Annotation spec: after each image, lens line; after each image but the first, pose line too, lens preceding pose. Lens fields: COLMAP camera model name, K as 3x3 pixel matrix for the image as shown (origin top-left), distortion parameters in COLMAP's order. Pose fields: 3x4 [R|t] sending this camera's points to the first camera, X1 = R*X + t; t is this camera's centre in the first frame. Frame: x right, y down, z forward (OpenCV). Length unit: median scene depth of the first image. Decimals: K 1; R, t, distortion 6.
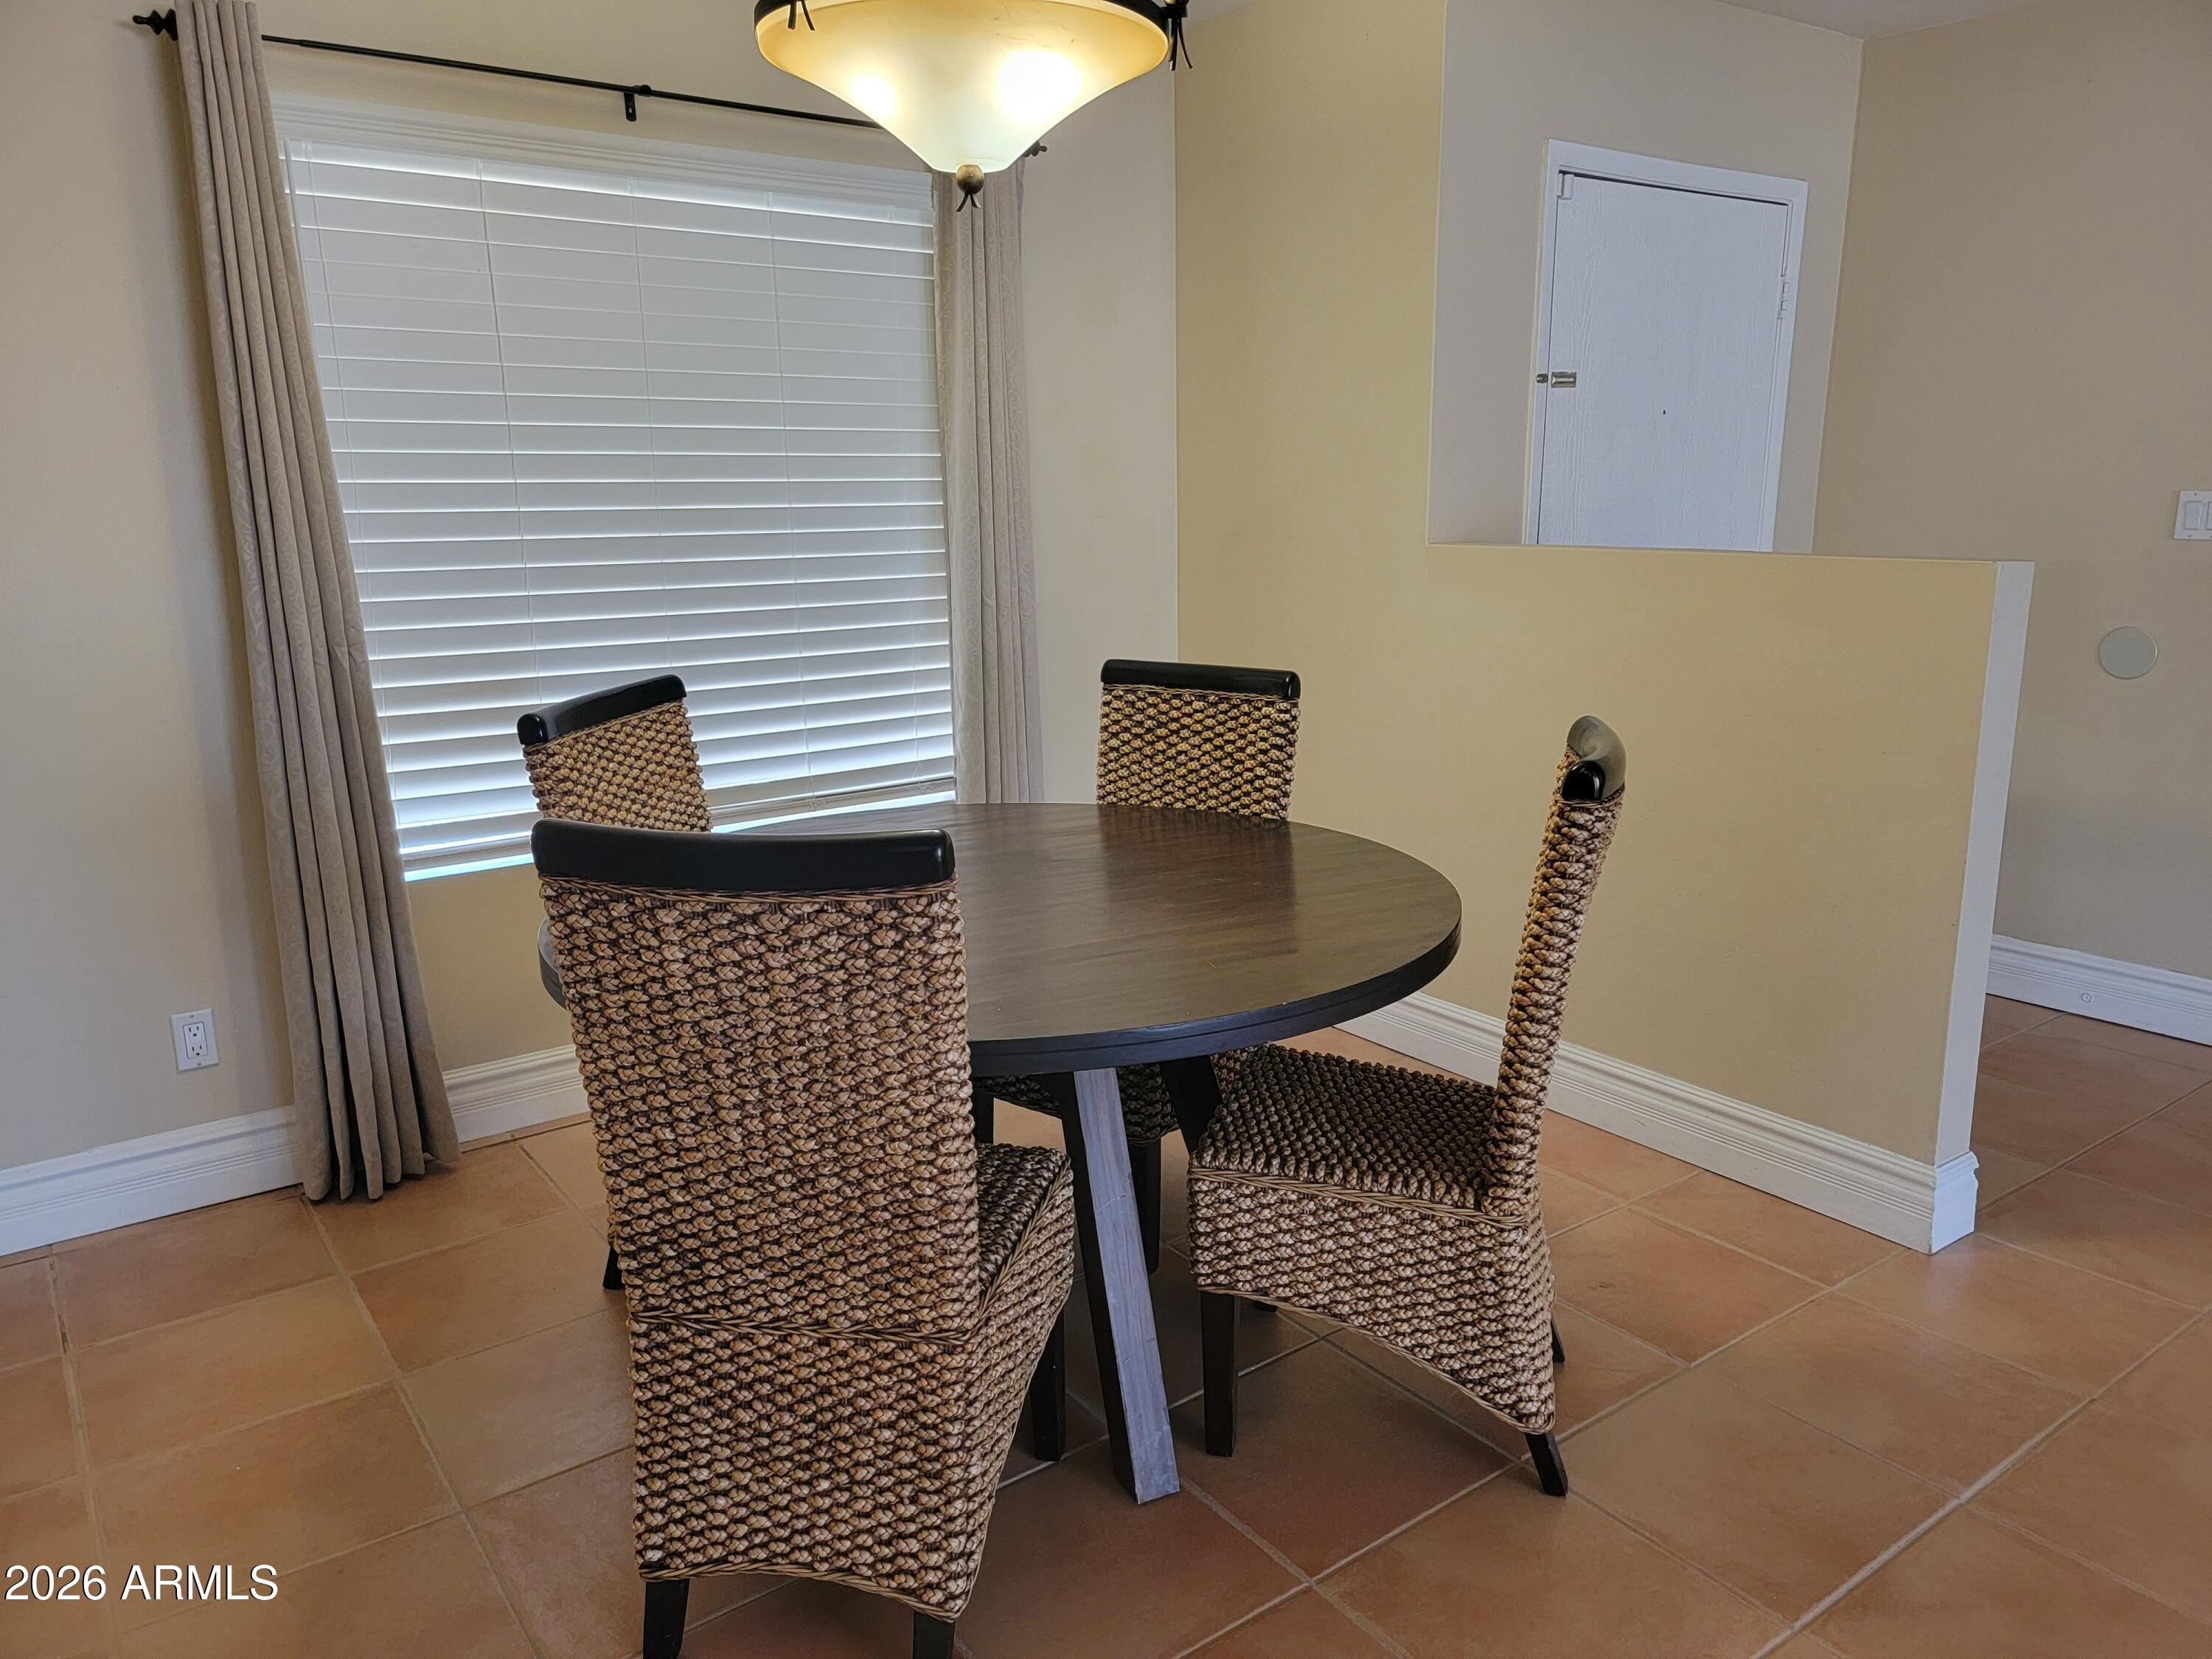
lens RADIAL K [[1551.4, 0, 1109.5], [0, 1551.4, 830.4], [0, 0, 1]] dist [0.052802, -0.037588]
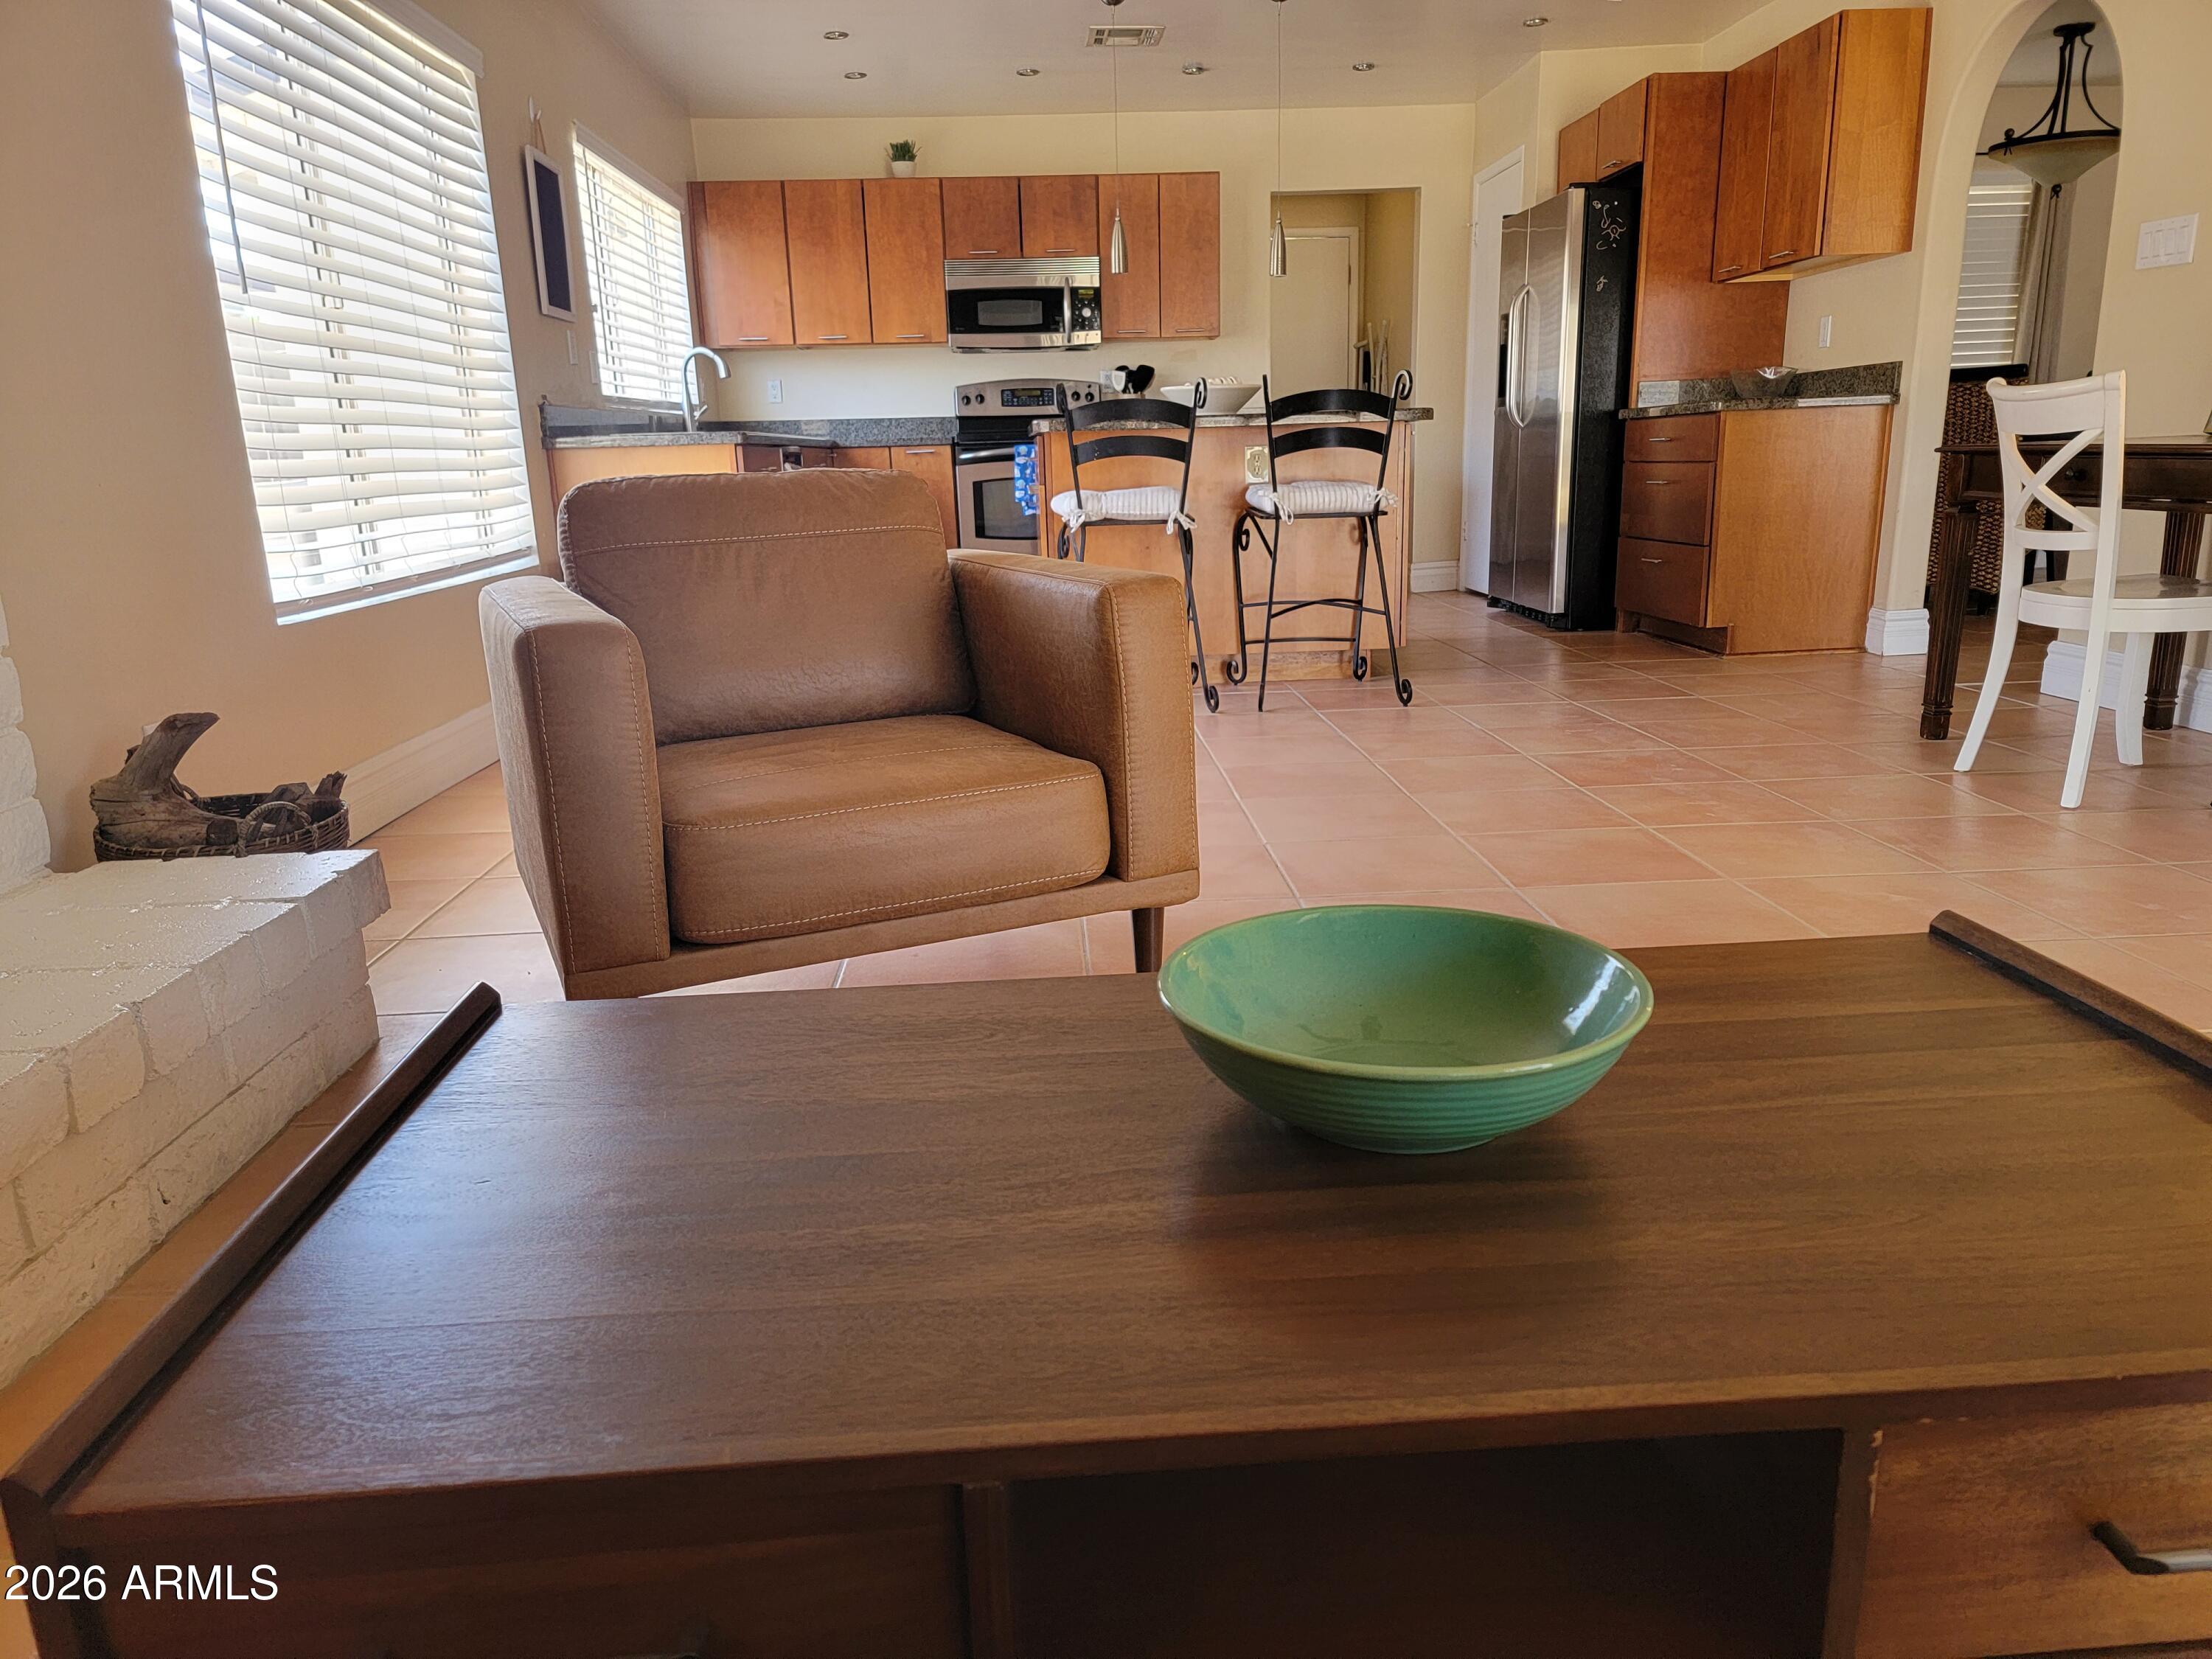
lens RADIAL K [[1551.4, 0, 1109.4], [0, 1551.4, 841.5], [0, 0, 1]] dist [0.052802, -0.037588]
pose [[0.836847, 0.119977, -0.534127, 0.103604], [-0.097866, 0.992758, 0.069663, 0.517135], [0.538617, -0.006024, 0.842529, -1.643830]]
